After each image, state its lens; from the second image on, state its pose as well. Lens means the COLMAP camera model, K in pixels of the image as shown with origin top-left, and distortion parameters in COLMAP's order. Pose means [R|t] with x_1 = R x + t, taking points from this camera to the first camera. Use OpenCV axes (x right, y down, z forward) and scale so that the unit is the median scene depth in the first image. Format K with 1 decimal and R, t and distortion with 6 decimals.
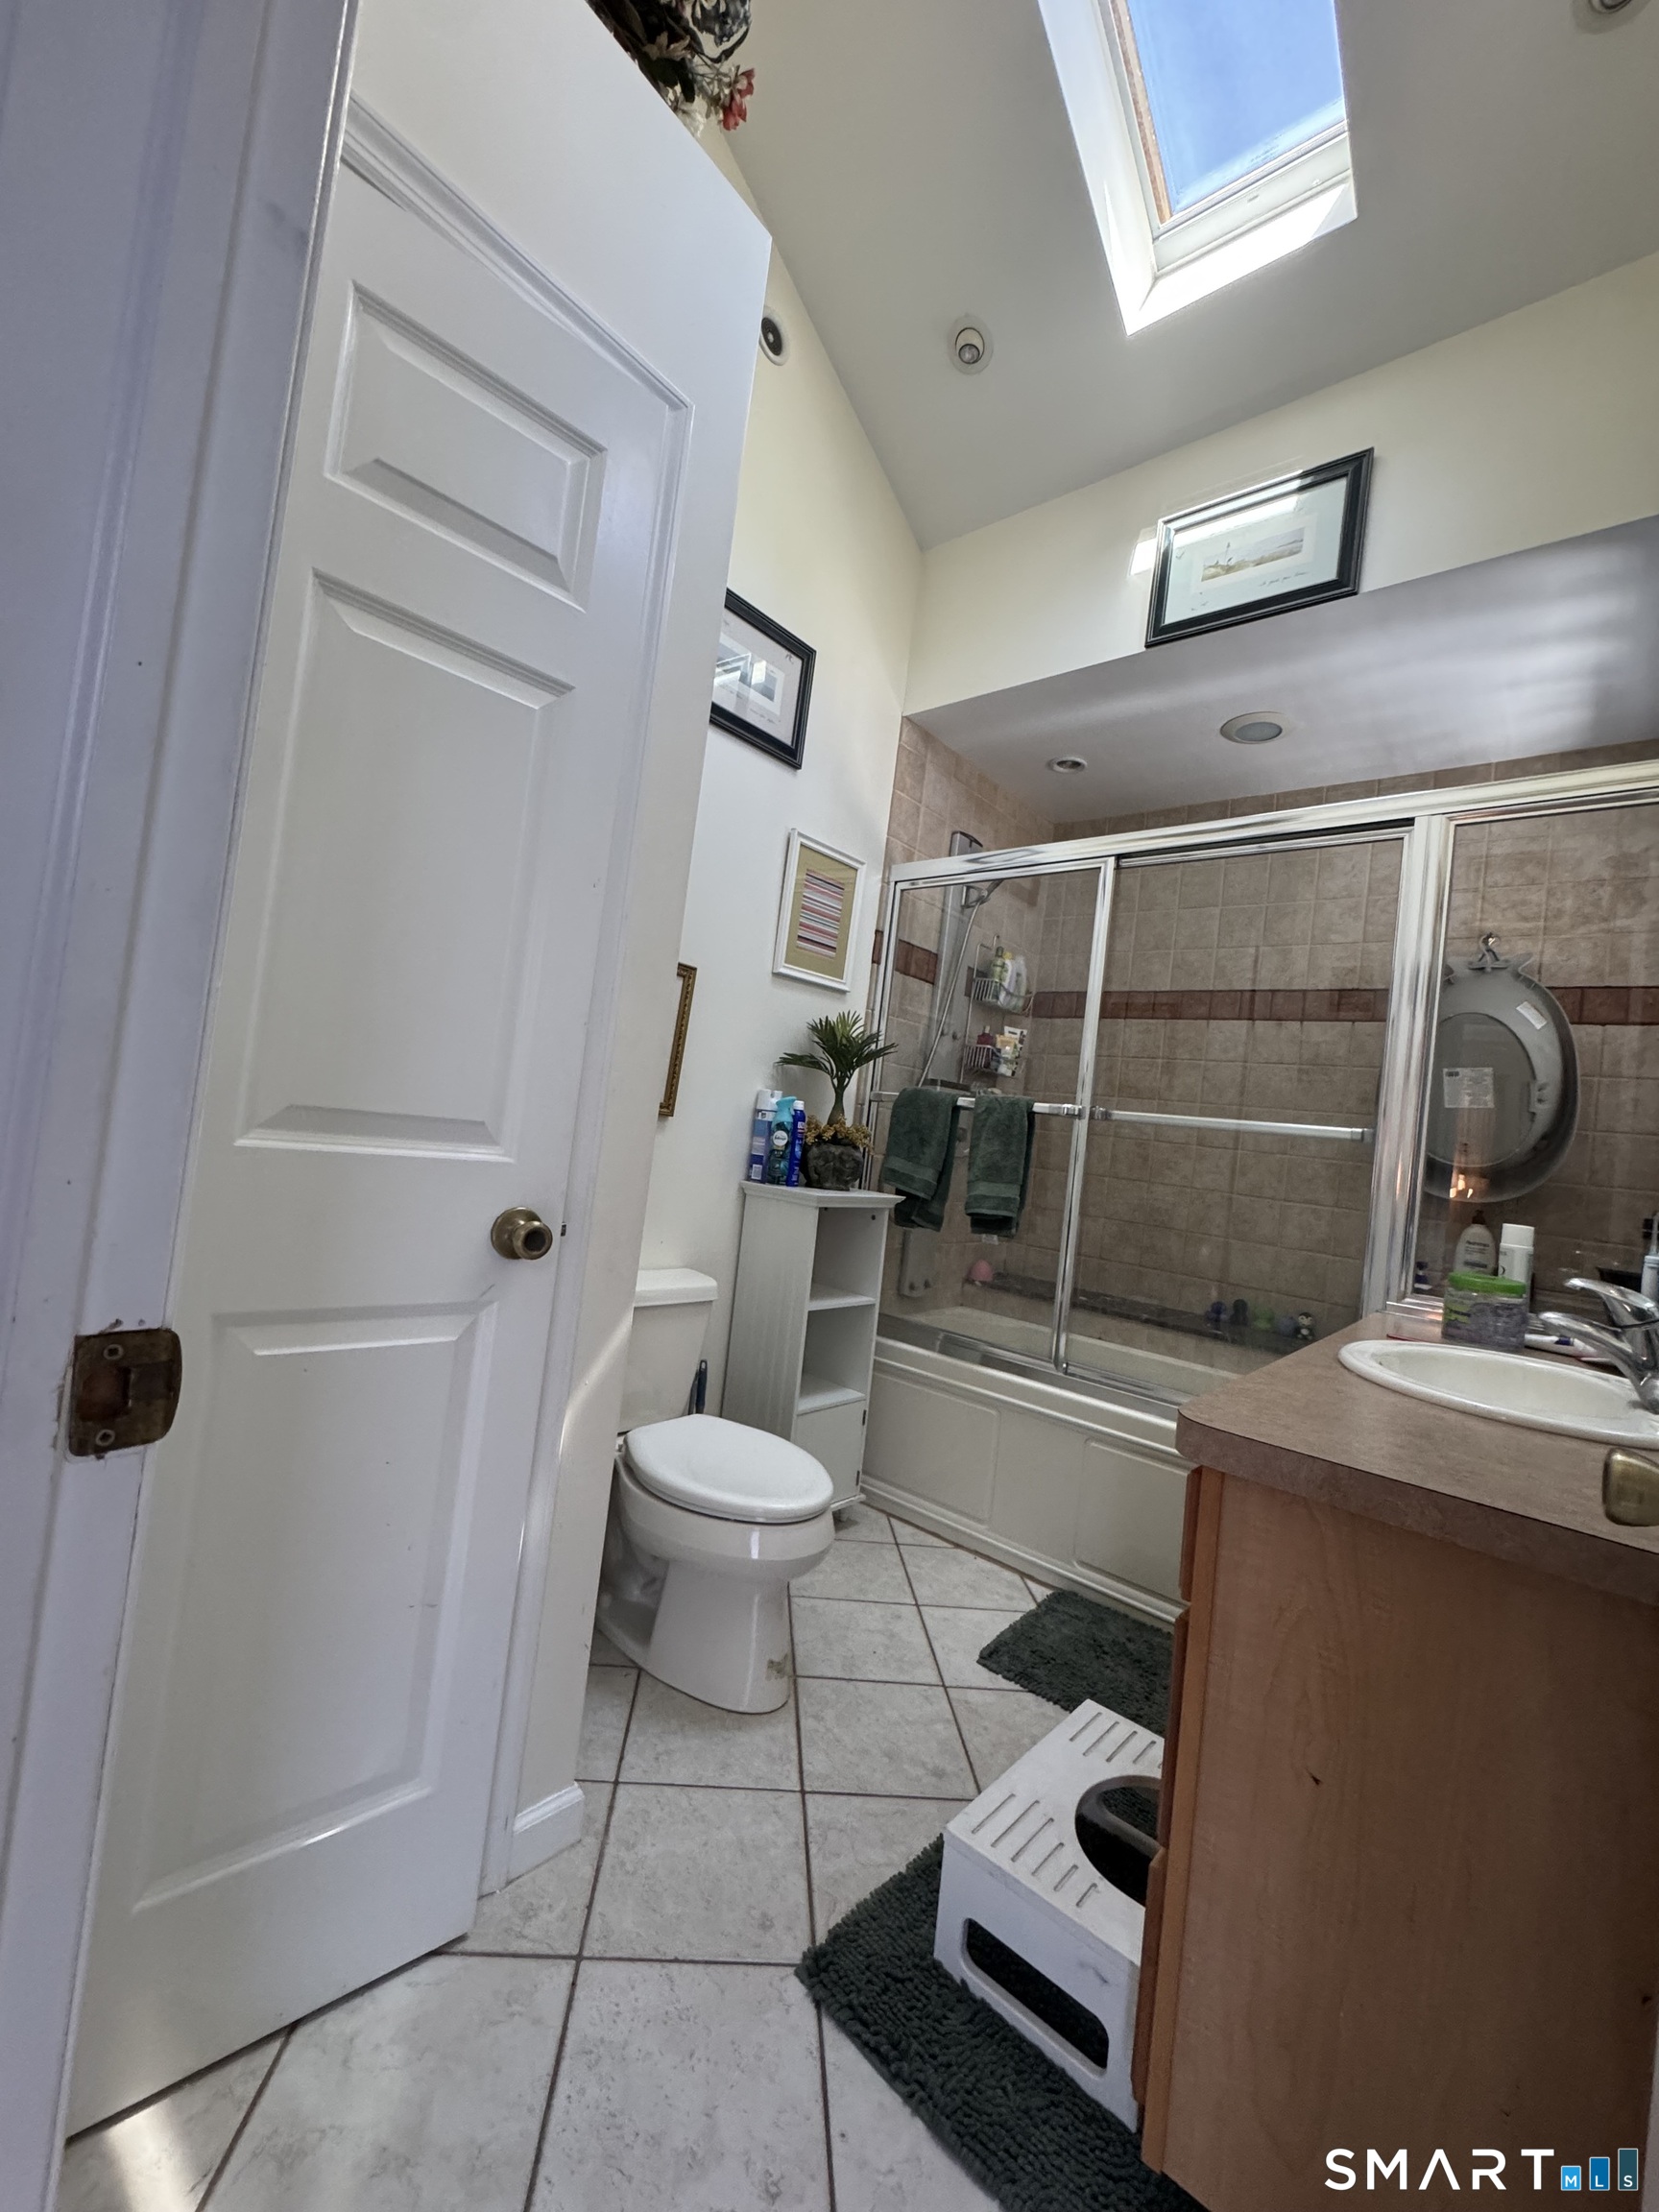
lens RADIAL K [[885.5, 0, 847.8], [0, 885.5, 1111.3], [0, 0, 1]] dist [-0.005940, 0.001683]
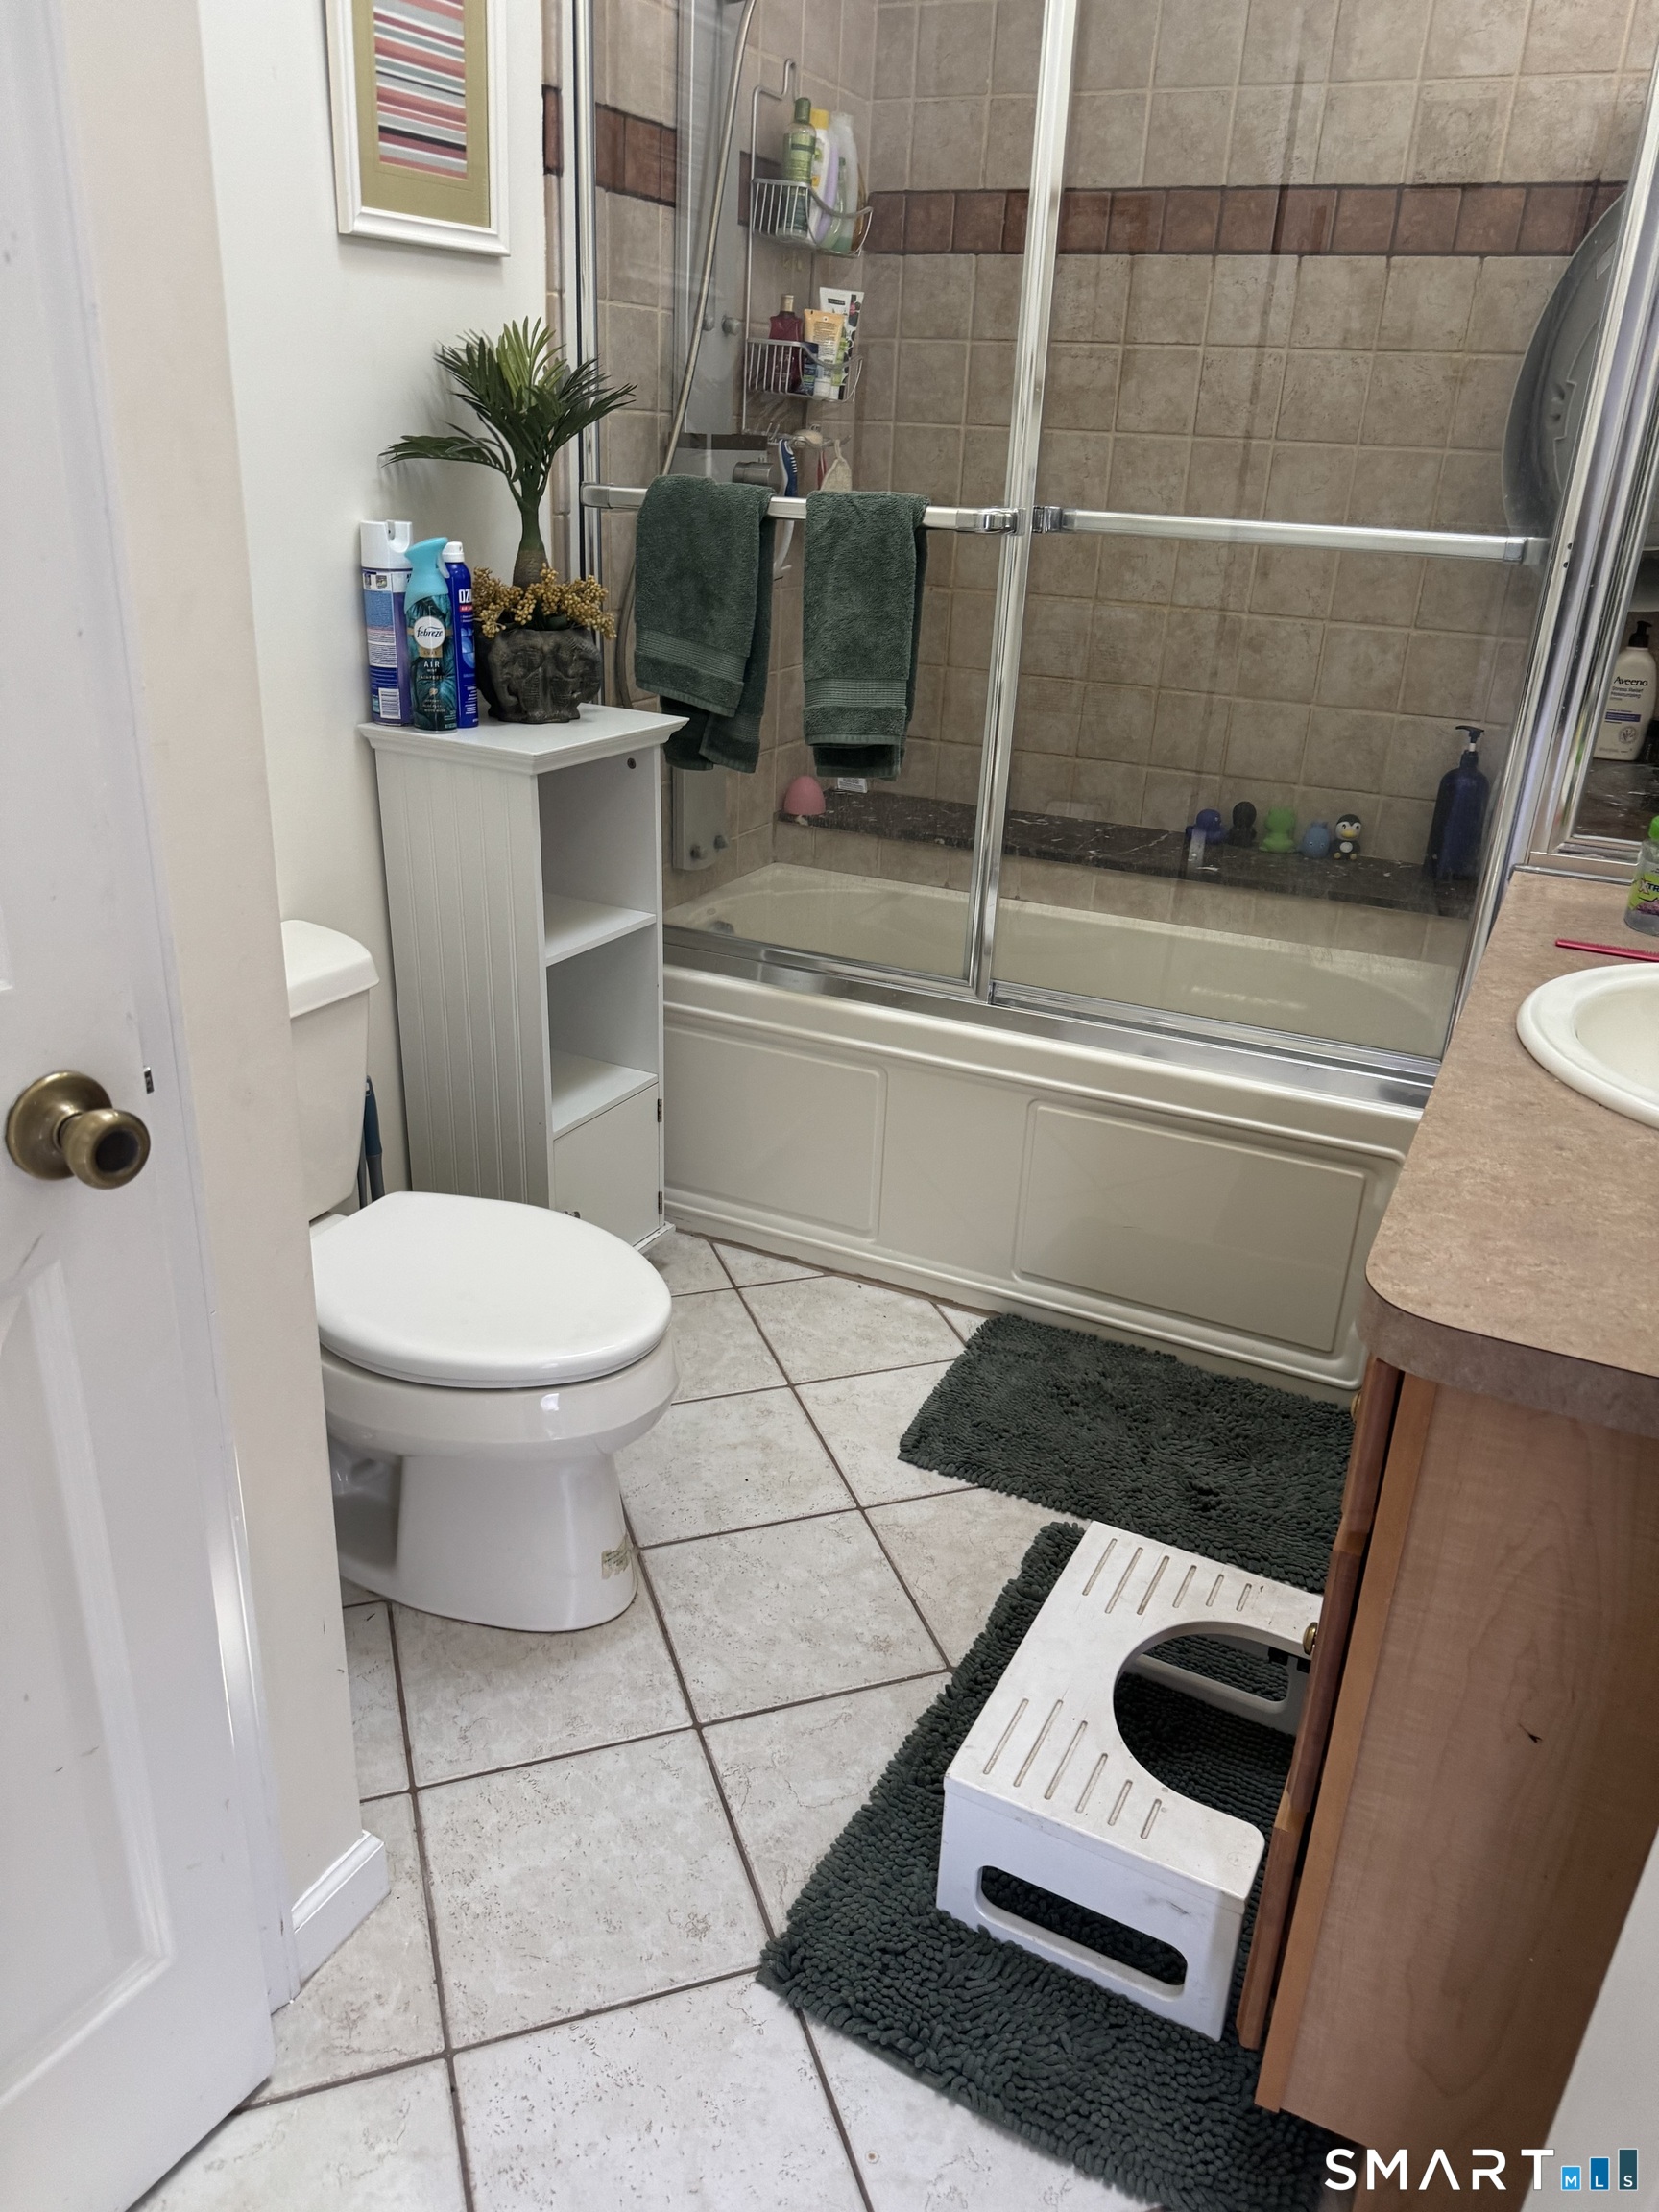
lens RADIAL K [[1548.8, 0, 824.6], [0, 1548.8, 1103.3], [0, 0, 1]] dist [0.046373, -0.053953]
pose [[0.970015, -0.156461, 0.185985, -0.069648], [0.058482, 0.893006, 0.446229, -0.114907], [-0.235903, -0.421972, 0.875380, 0.096128]]
